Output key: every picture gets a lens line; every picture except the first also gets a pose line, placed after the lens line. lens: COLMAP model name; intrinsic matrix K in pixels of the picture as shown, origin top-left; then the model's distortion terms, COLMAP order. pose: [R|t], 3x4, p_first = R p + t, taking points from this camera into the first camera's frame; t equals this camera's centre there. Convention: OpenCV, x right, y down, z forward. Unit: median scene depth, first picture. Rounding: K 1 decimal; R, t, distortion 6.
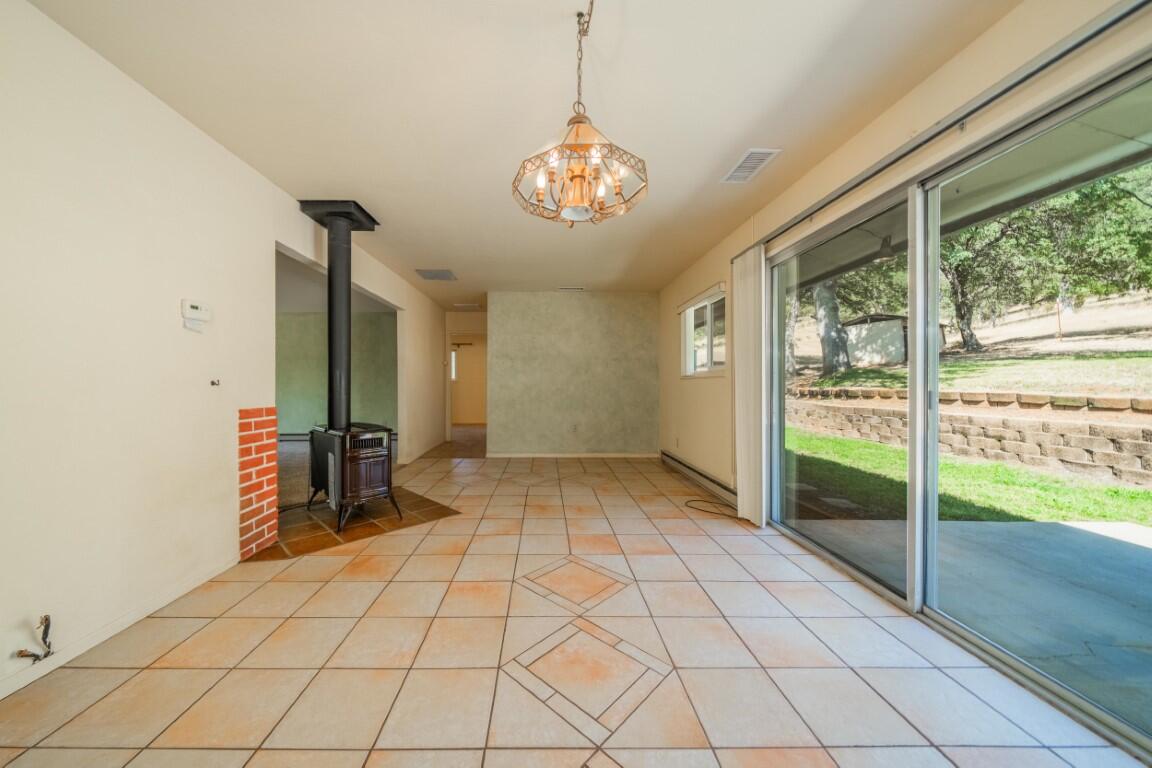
lens RADIAL K [[393.0, 0, 548.3], [0, 393.0, 388.5], [0, 0, 1]] dist [0.014220, 0.000091]
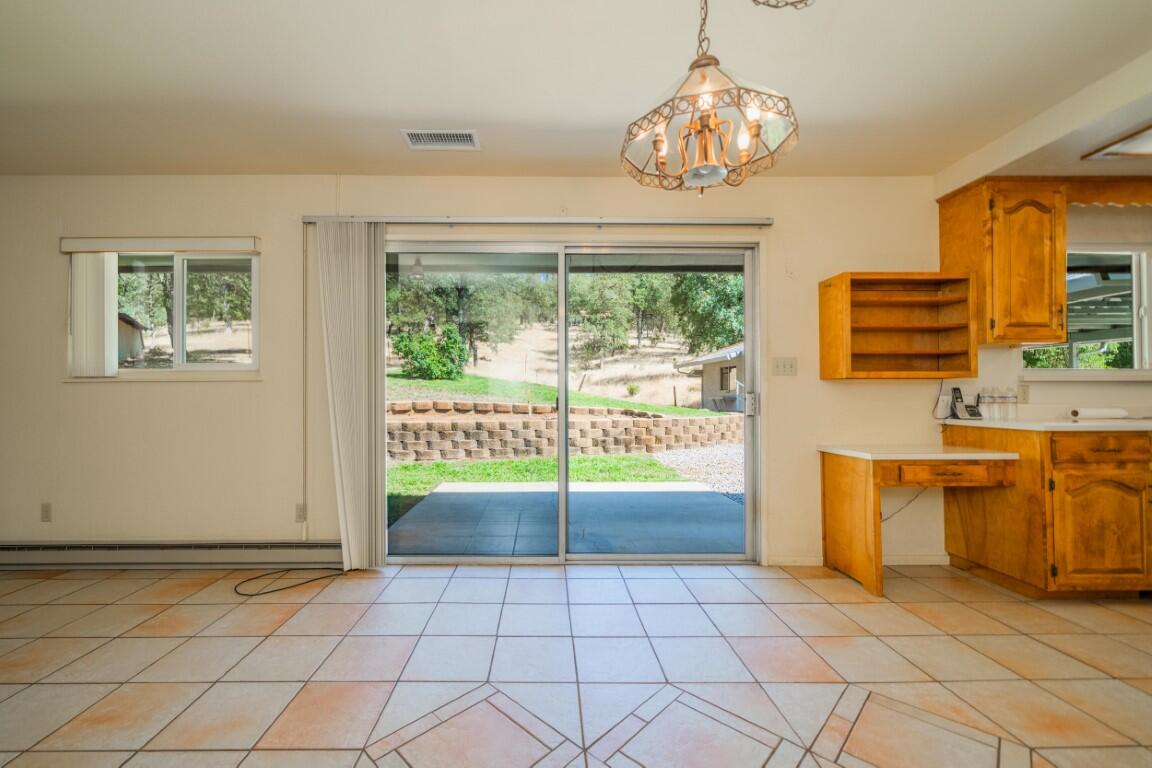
lens RADIAL K [[469.8, 0, 534.7], [0, 469.8, 395.4], [0, 0, 1]] dist [0.003630, -0.000479]
pose [[0.008371, 0.000054, 0.999965, -0.464615], [0.002123, 0.999998, -0.000071, -0.011684], [-0.999963, 0.002123, 0.008371, 0.701224]]
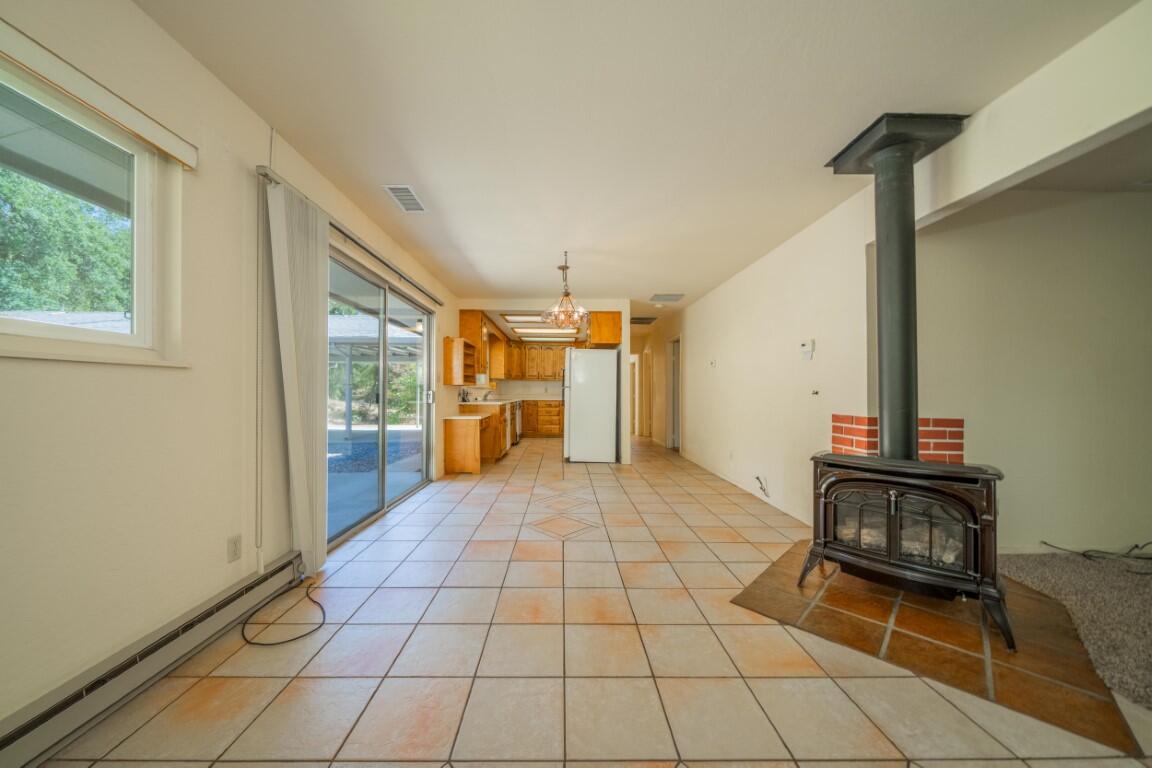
lens RADIAL K [[393.0, 0, 565.7], [0, 393.0, 391.0], [0, 0, 1]] dist [0.014220, 0.000091]
pose [[-0.999990, -0.004434, -0.001150, 0.047043], [-0.004426, 0.999968, -0.006663, -0.006575], [0.001179, -0.006658, -0.999977, 1.919349]]
